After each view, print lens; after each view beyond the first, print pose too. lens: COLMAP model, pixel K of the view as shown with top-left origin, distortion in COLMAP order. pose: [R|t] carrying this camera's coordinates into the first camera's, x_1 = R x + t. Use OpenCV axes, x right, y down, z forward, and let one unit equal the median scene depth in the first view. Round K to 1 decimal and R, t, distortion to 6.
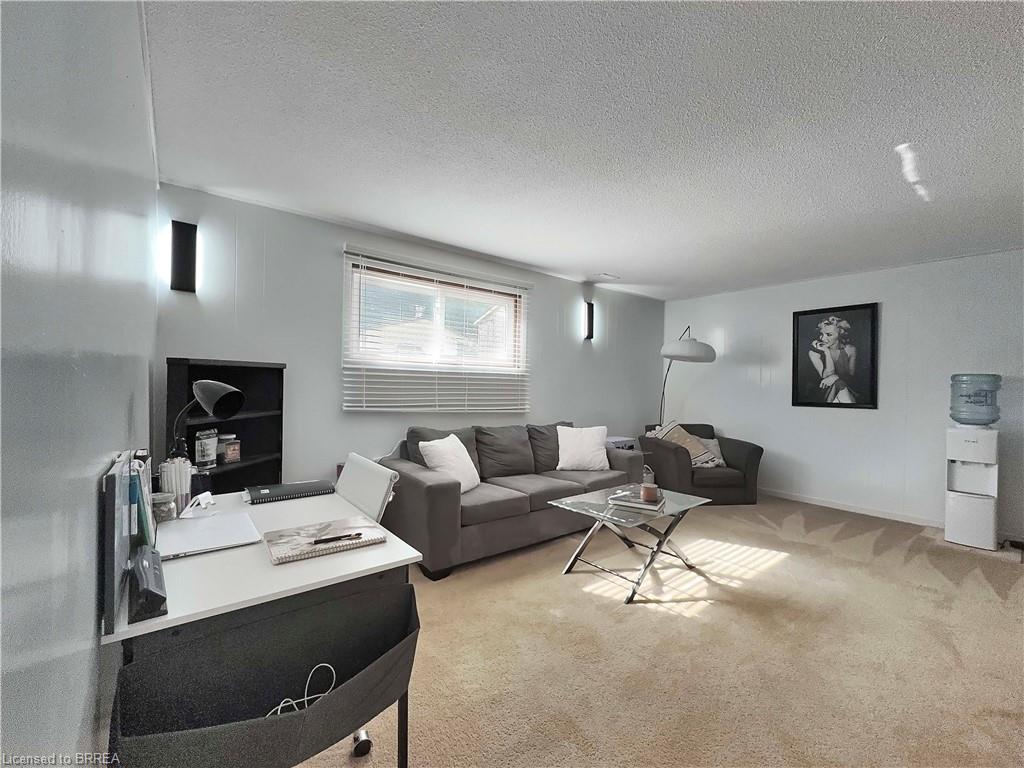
lens RADIAL K [[420.6, 0, 512.0], [0, 420.6, 384.0], [0, 0, 1]] dist [0.002871, 0.000125]
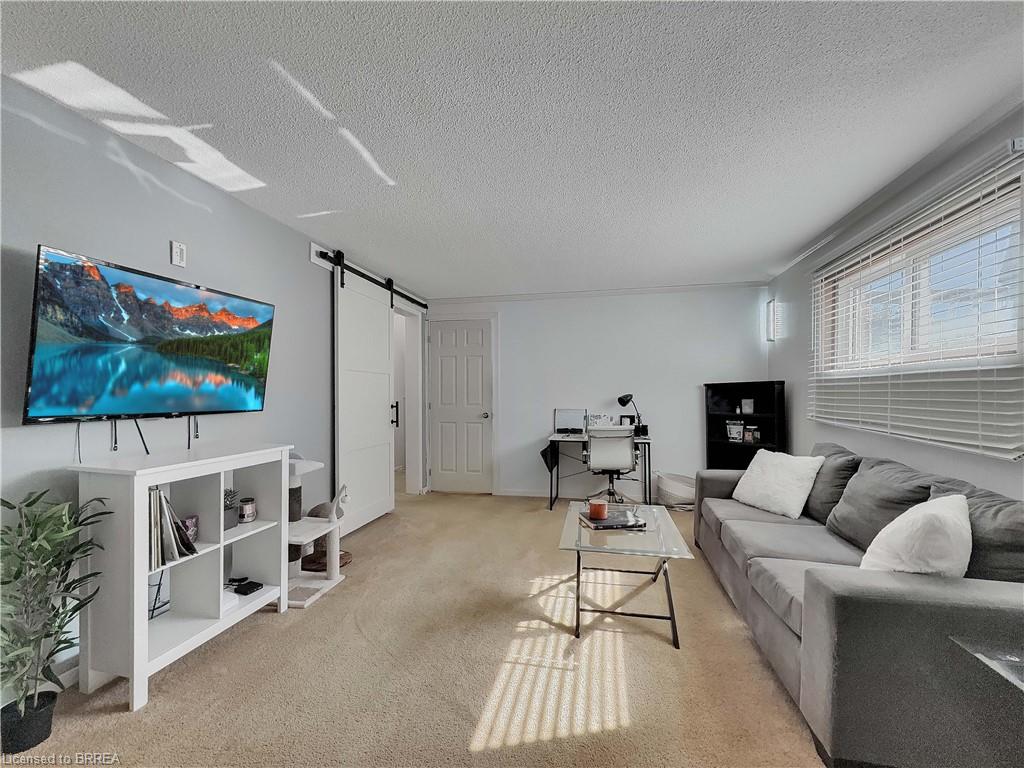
lens RADIAL K [[420.6, 0, 512.0], [0, 420.6, 384.0], [0, 0, 1]] dist [0.002871, 0.000125]
pose [[-0.773636, -0.027692, -0.633025, 1.107618], [-0.007781, 0.999384, -0.034210, 0.016268], [0.633582, -0.021540, -0.773376, 1.670615]]
